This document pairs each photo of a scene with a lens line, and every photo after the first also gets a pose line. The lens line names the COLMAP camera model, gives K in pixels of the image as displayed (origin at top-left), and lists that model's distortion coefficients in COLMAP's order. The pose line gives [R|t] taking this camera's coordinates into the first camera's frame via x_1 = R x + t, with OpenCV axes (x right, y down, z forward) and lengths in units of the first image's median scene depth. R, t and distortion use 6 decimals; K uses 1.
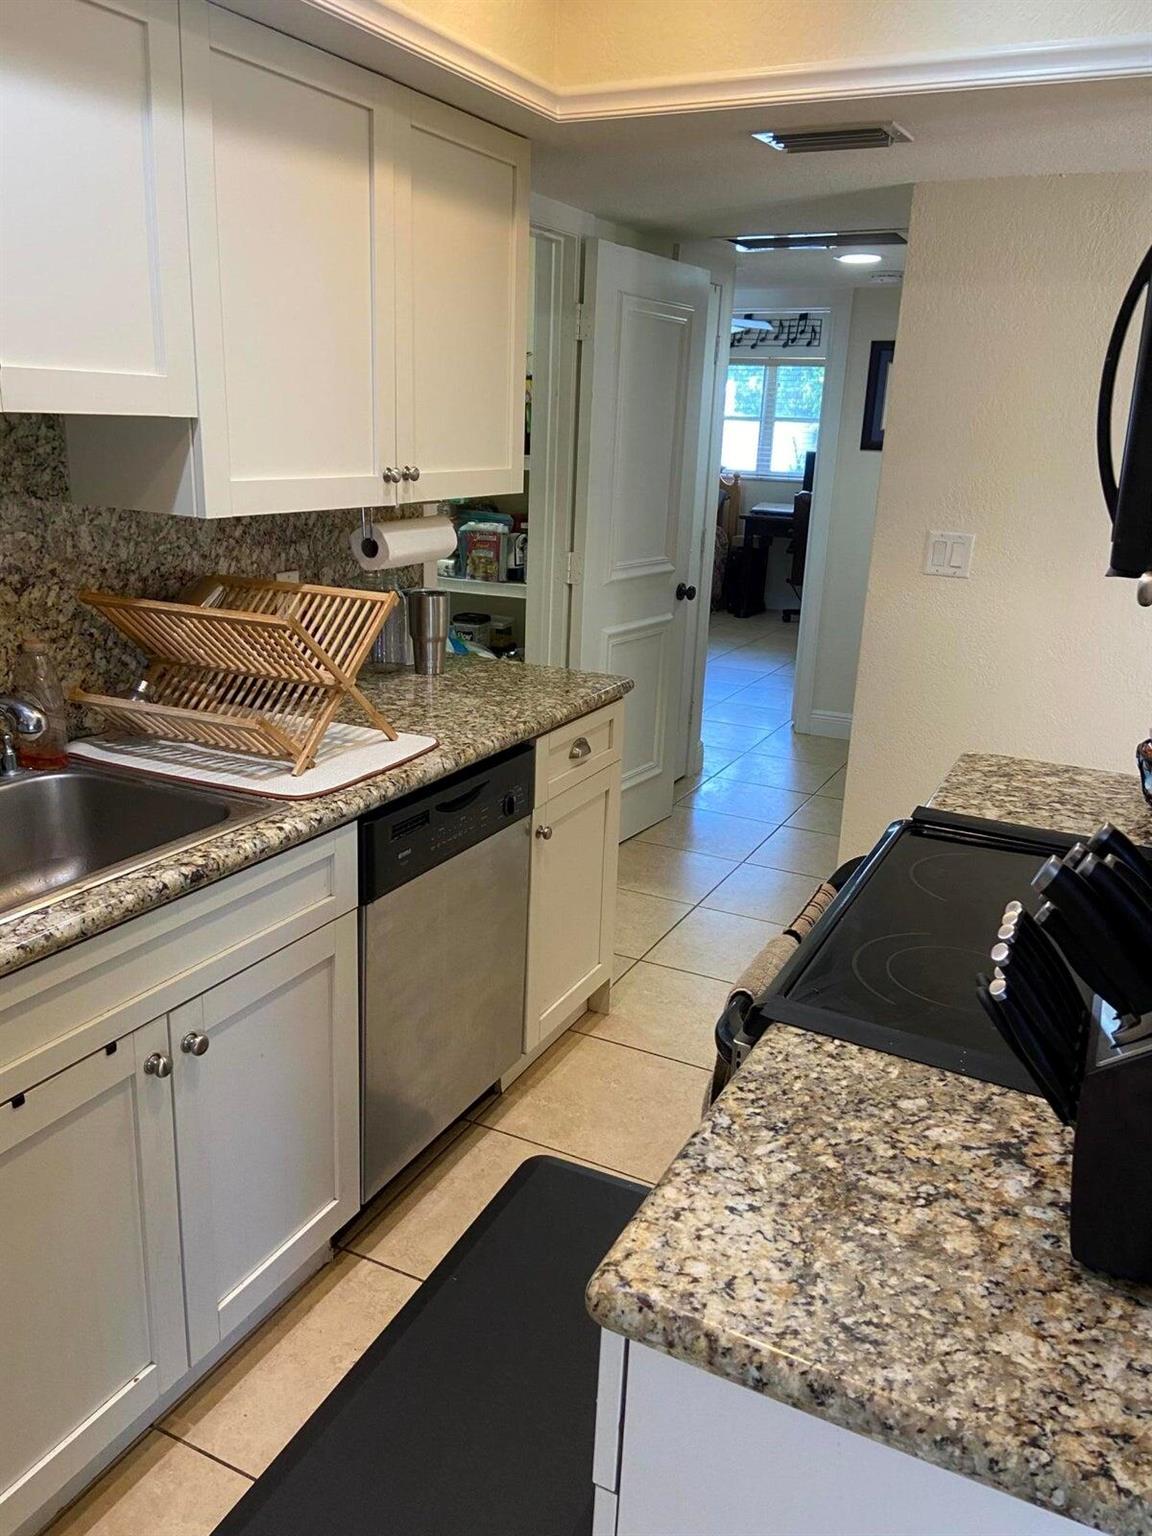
lens RADIAL K [[1169.3, 0, 576.0], [0, 1169.3, 768.0], [0, 0, 1]] dist [0.092828, -0.103775]
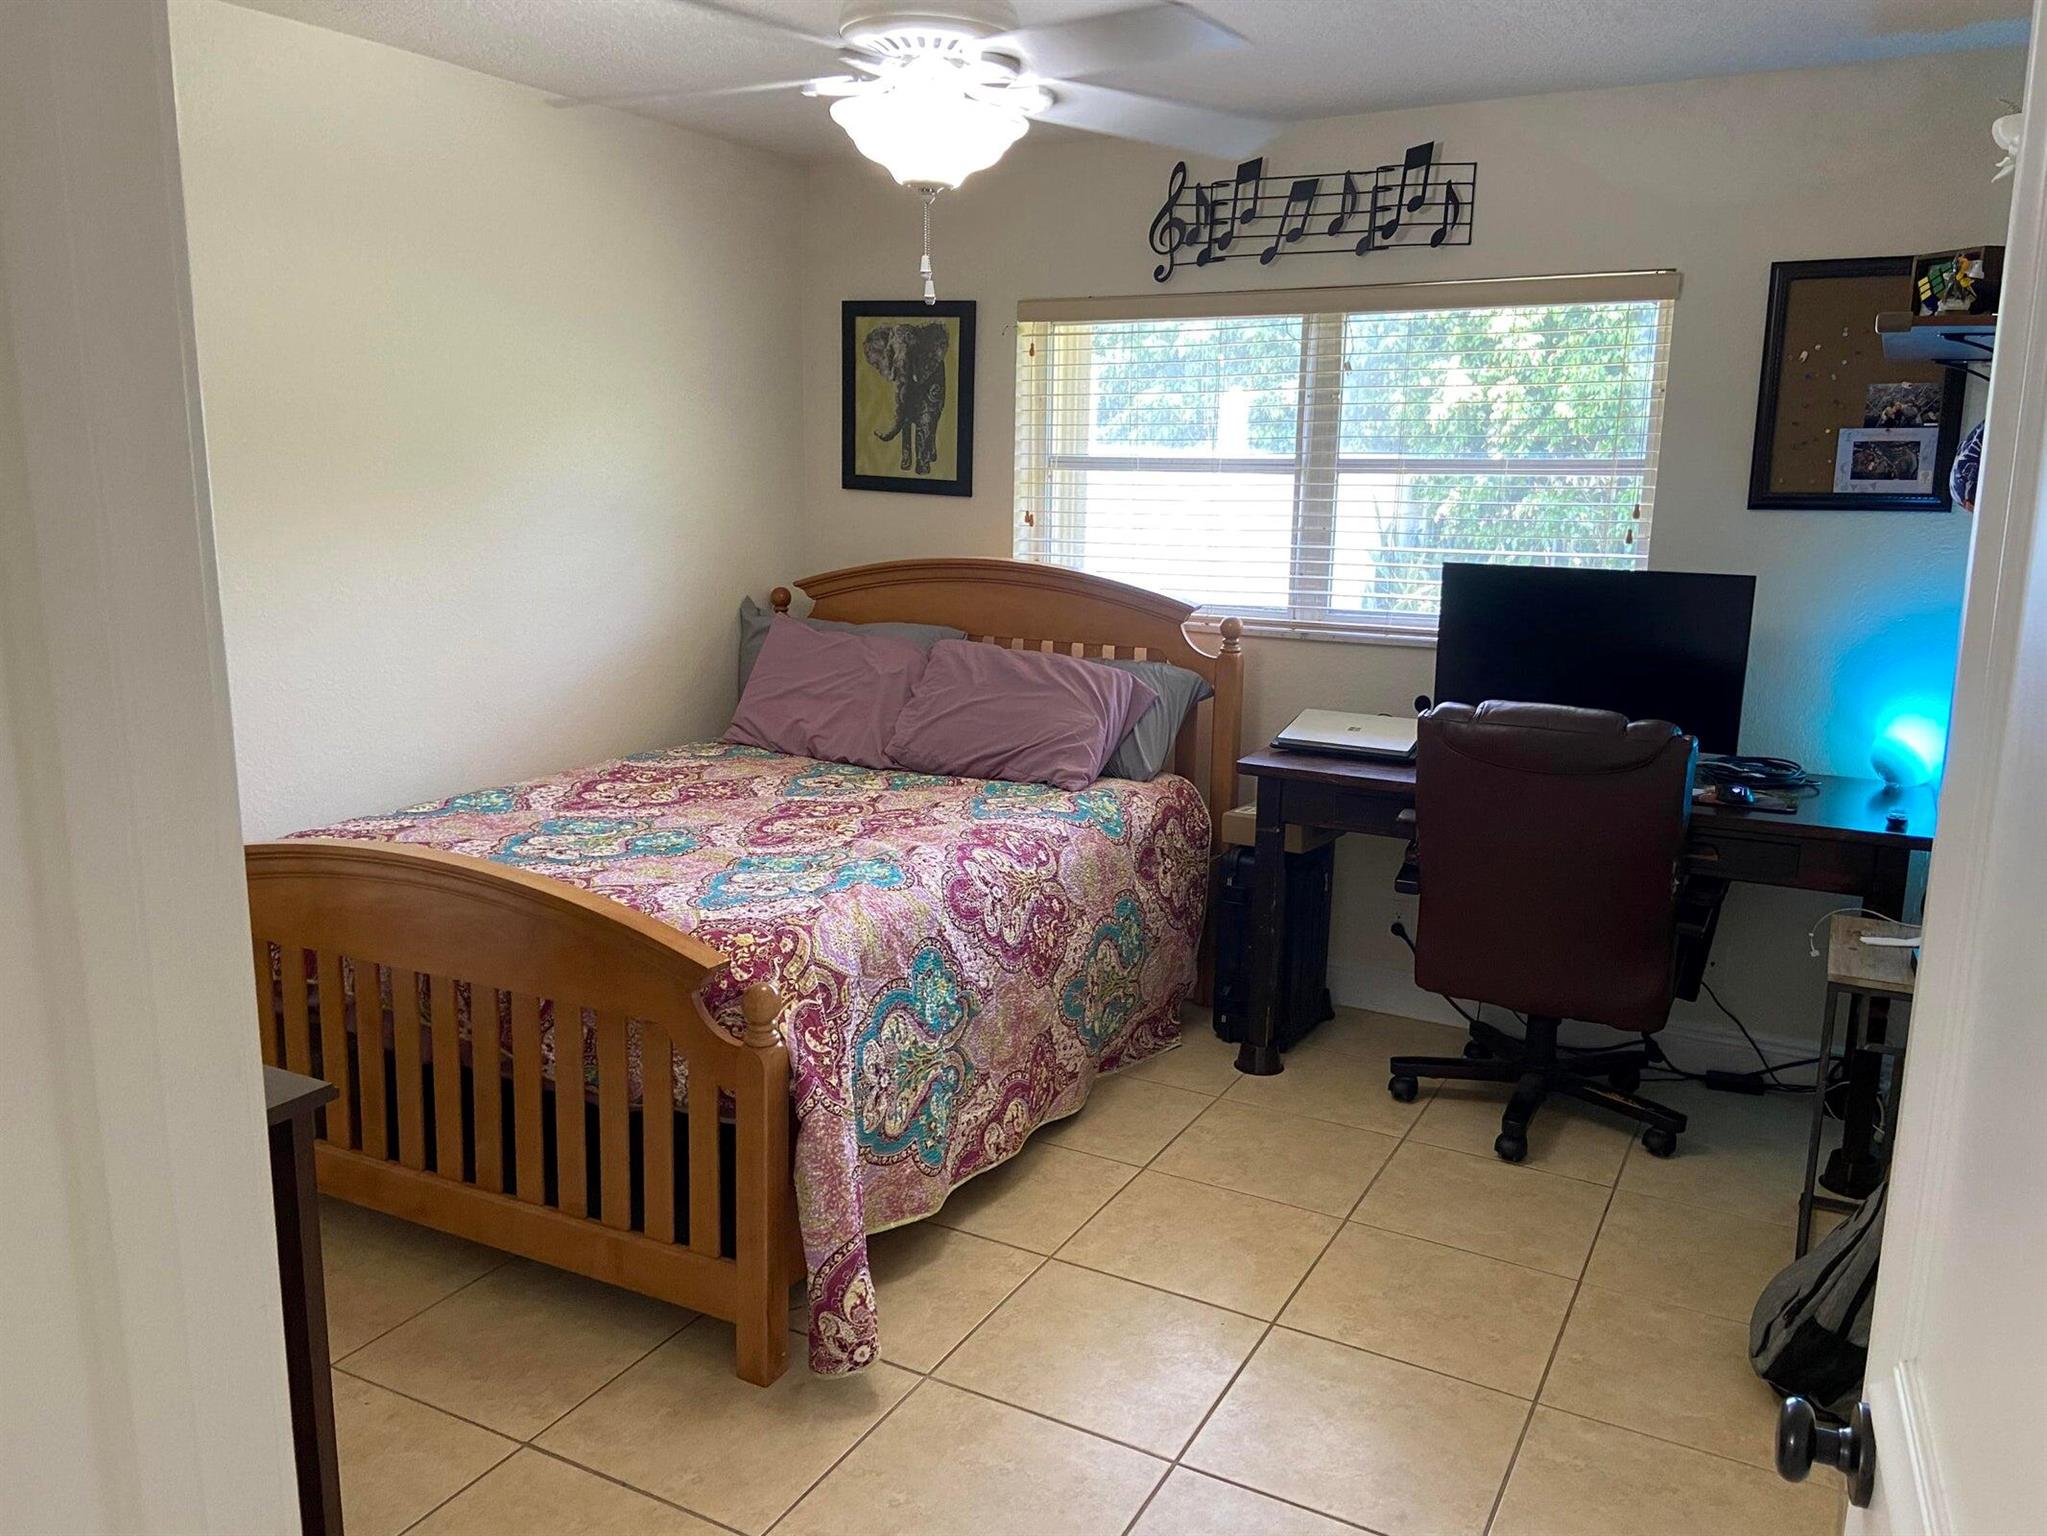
lens RADIAL K [[1558.3, 0, 1023.5], [0, 1558.3, 768.0], [0, 0, 1]] dist [0.092828, -0.103775]
pose [[0.999463, -0.016869, -0.028103, 0.091370], [0.014117, 0.995338, -0.095411, -0.171446], [0.029582, 0.094963, 0.995041, 0.570499]]
